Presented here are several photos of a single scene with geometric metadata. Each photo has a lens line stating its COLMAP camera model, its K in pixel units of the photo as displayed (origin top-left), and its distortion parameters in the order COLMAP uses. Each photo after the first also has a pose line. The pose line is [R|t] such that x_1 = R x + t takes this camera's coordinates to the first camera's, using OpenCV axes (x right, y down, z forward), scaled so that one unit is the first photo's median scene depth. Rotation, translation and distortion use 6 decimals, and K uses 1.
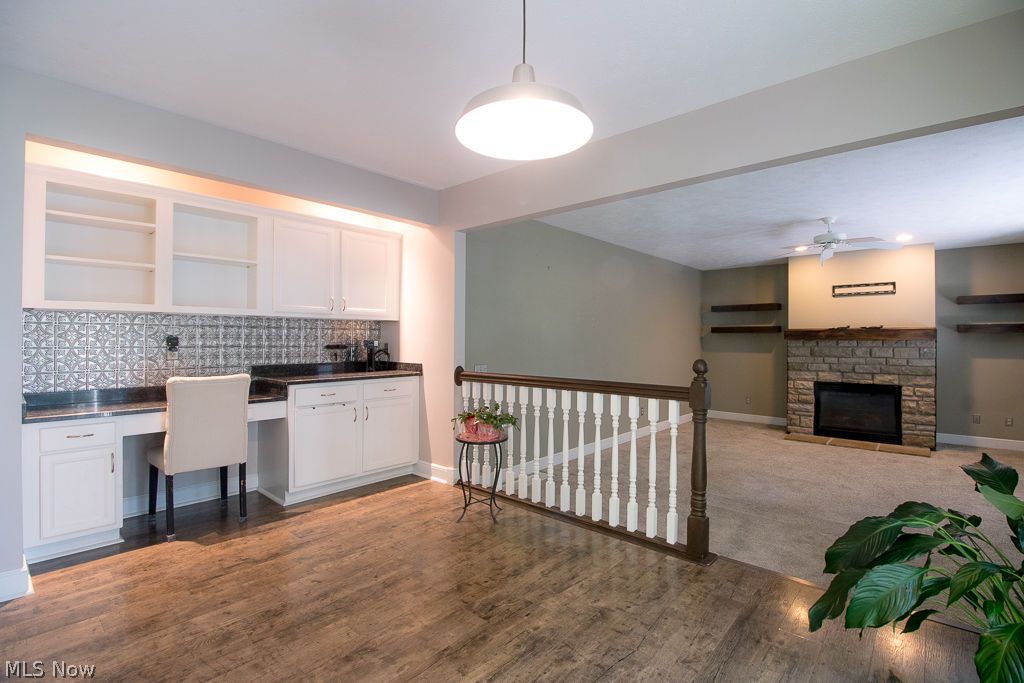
lens RADIAL K [[474.7, 0, 509.8], [0, 474.7, 334.3], [0, 0, 1]] dist [-0.003495, -0.010820]
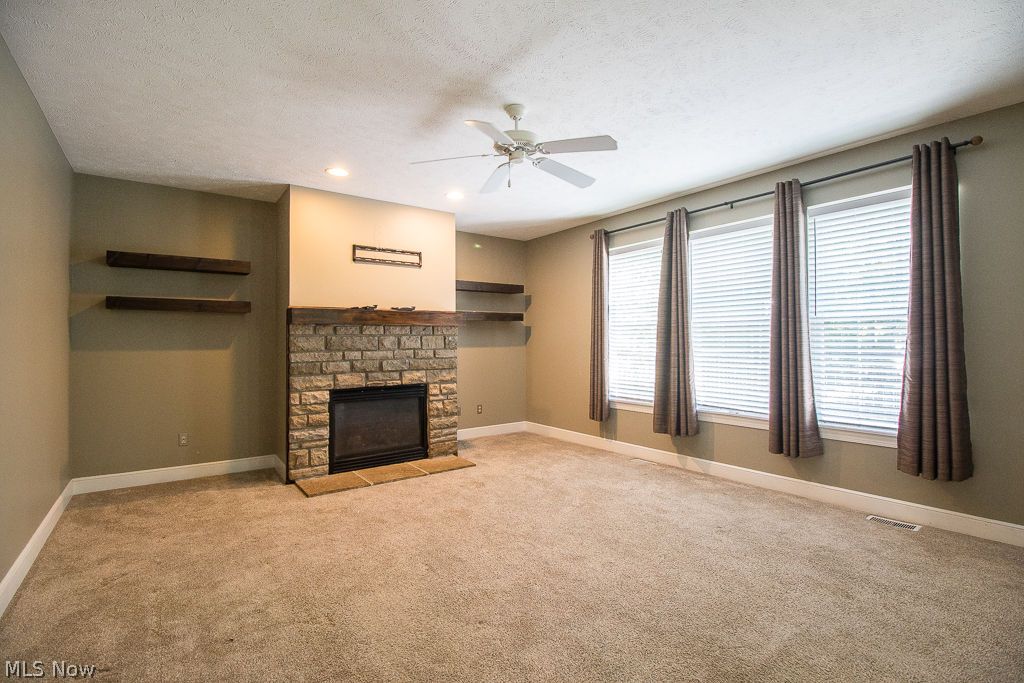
lens RADIAL K [[474.7, 0, 518.3], [0, 474.7, 336.9], [0, 0, 1]] dist [-0.003495, -0.010820]
pose [[0.198745, 0.003639, 0.980044, 0.072830], [-0.003664, 0.999989, -0.002970, 0.031486], [-0.980044, -0.003000, 0.198757, 0.675879]]
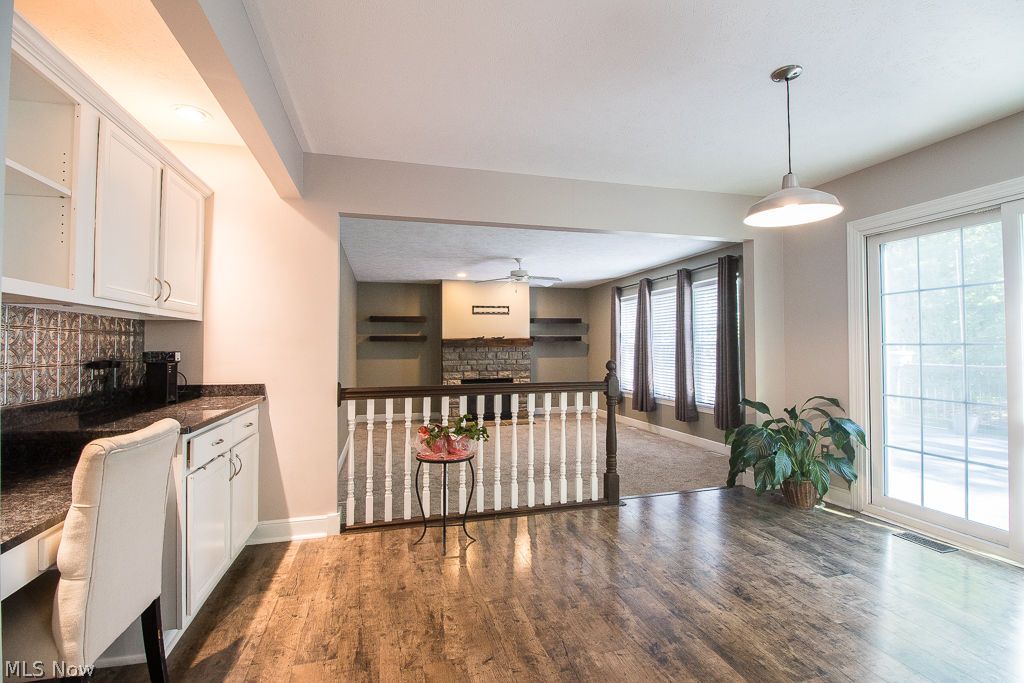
lens RADIAL K [[474.7, 0, 518.8], [0, 474.7, 334.3], [0, 0, 1]] dist [-0.003495, -0.010820]
pose [[0.535472, 0.014977, 0.844420, -0.384444], [0.000766, 0.999834, -0.018219, 0.000947], [-0.844553, 0.010402, 0.535371, 0.198047]]
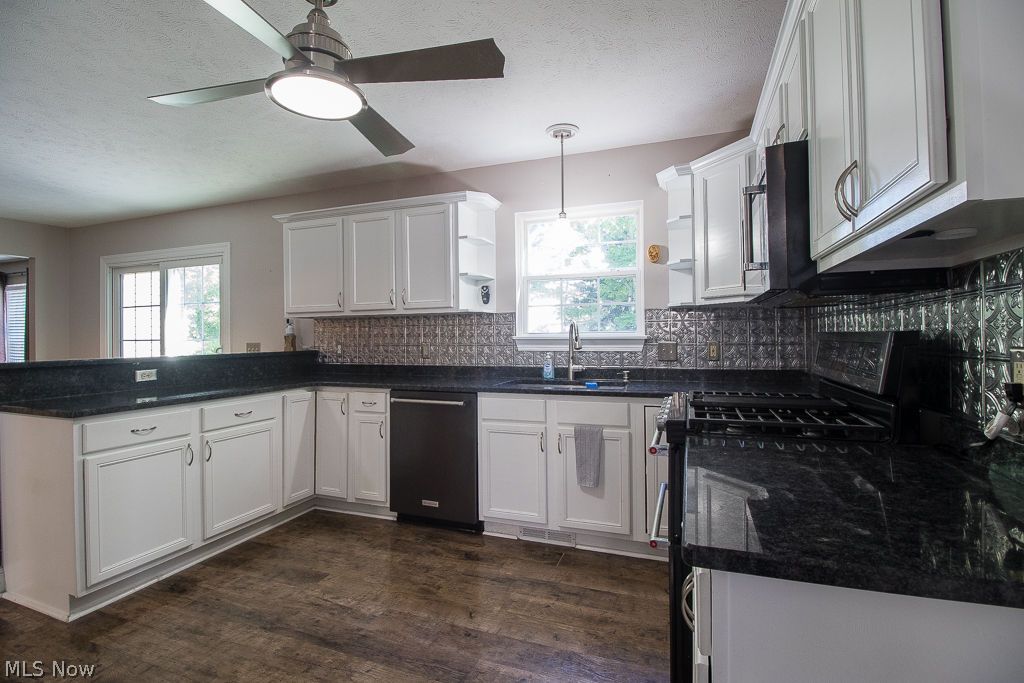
lens RADIAL K [[474.7, 0, 519.5], [0, 474.7, 337.0], [0, 0, 1]] dist [-0.003495, -0.010820]
pose [[-0.370543, 0.000491, 0.928815, -0.717444], [0.003179, 0.999995, 0.000740, -0.000936], [-0.928810, 0.003227, -0.370542, -0.194870]]
